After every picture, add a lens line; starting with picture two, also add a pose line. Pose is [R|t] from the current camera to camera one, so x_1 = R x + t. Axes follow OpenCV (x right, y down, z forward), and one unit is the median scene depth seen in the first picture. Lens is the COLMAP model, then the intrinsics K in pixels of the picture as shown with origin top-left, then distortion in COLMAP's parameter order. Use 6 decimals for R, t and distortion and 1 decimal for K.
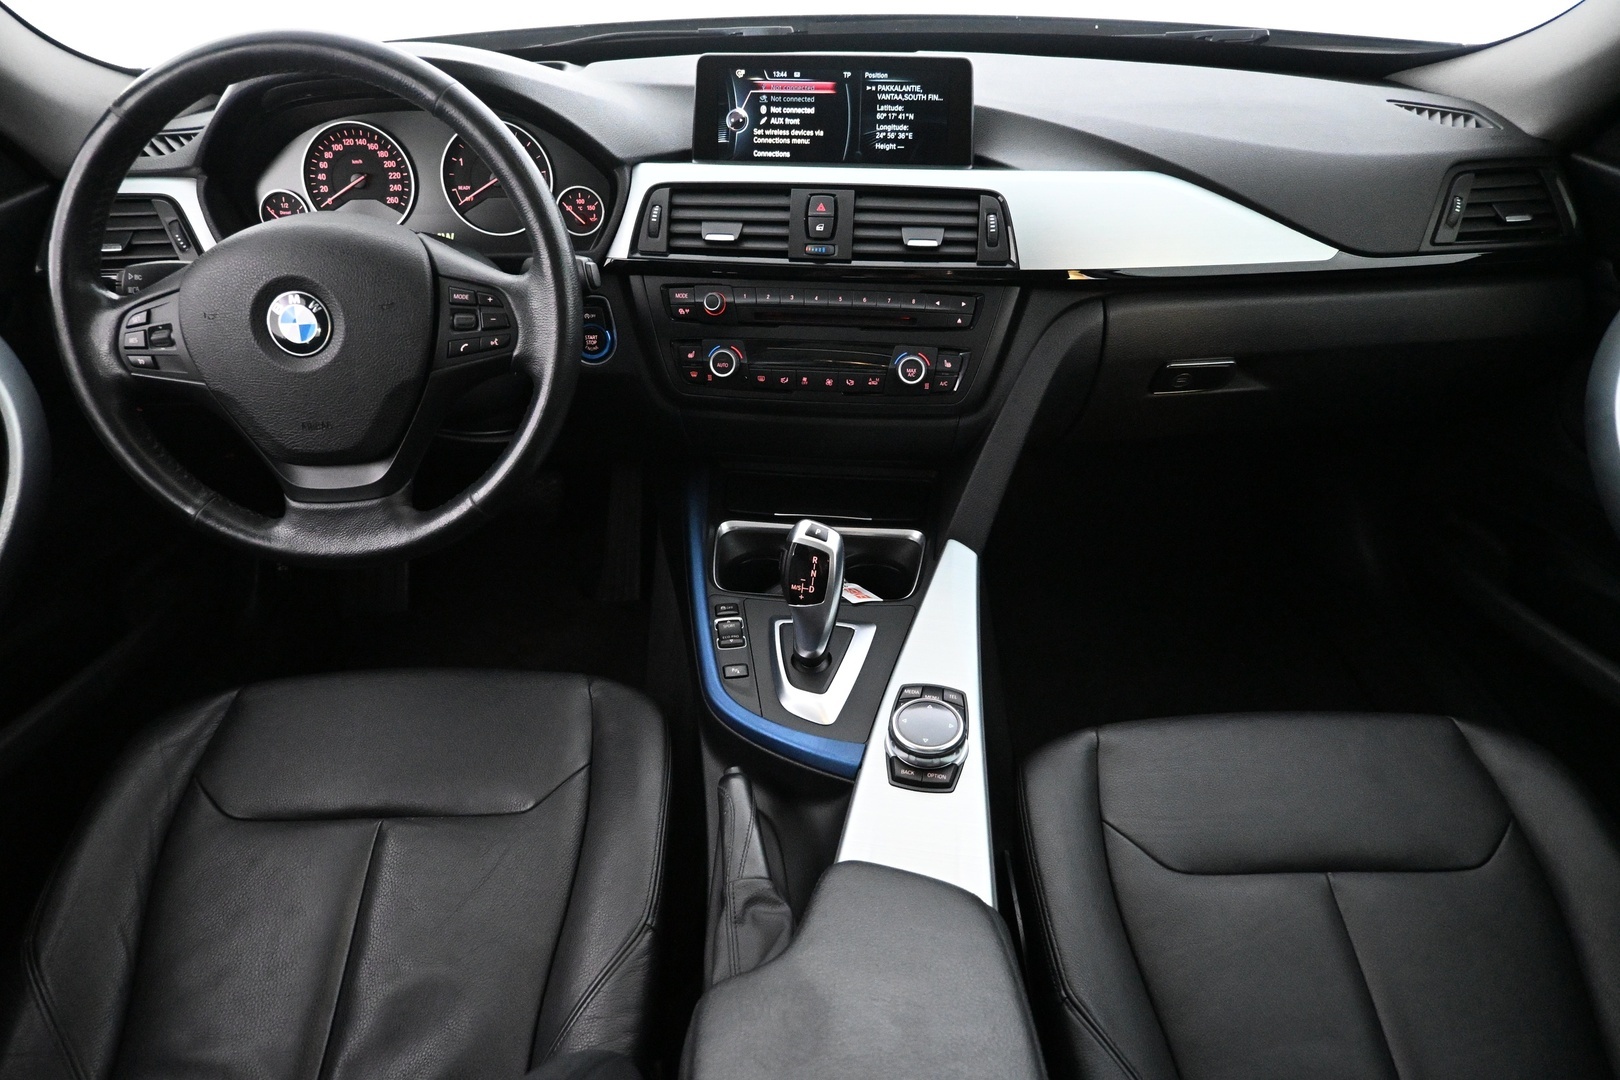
lens RADIAL K [[1100.3, 0, 804.8], [0, 1100.3, 529.6], [0, 0, 1]] dist [0.000116, -0.000016]
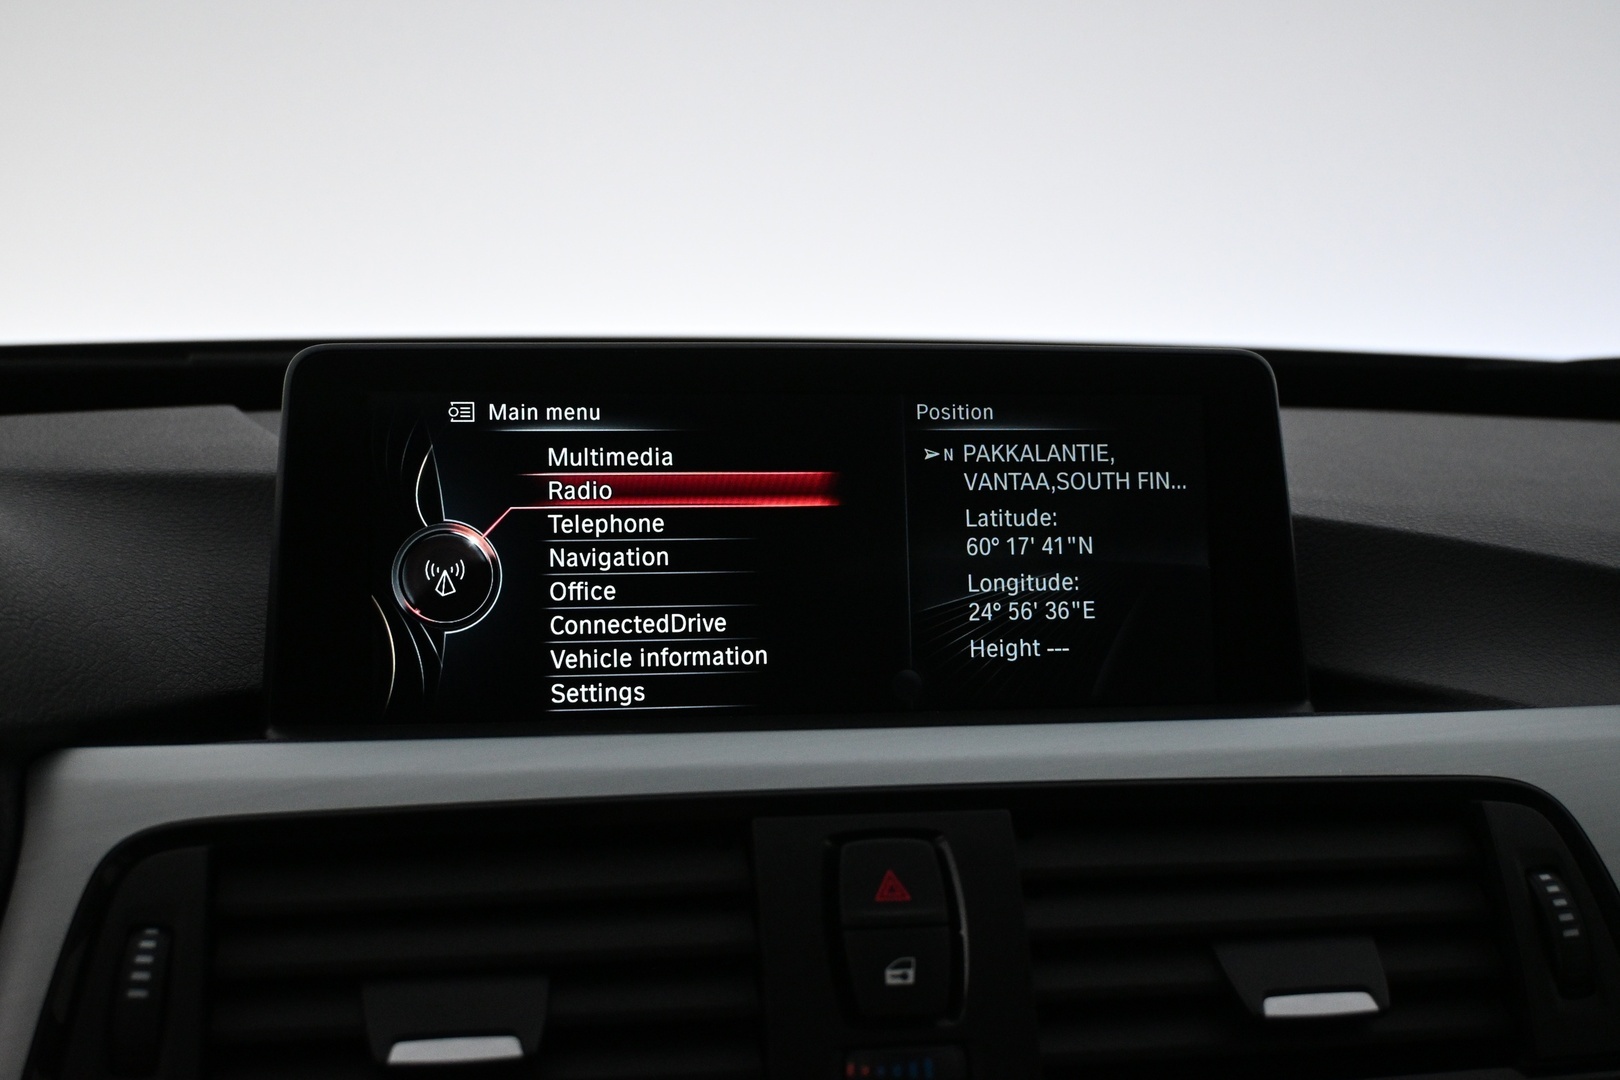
lens RADIAL K [[2080.4, 0, 810.0], [0, 2080.4, 540.0], [0, 0, 1]] dist [0.024176, -0.006147]
pose [[0.956652, -0.018086, 0.290672, -0.123914], [0.135534, 0.911051, -0.389380, -0.178636], [-0.257774, 0.411897, 0.874010, 0.550979]]
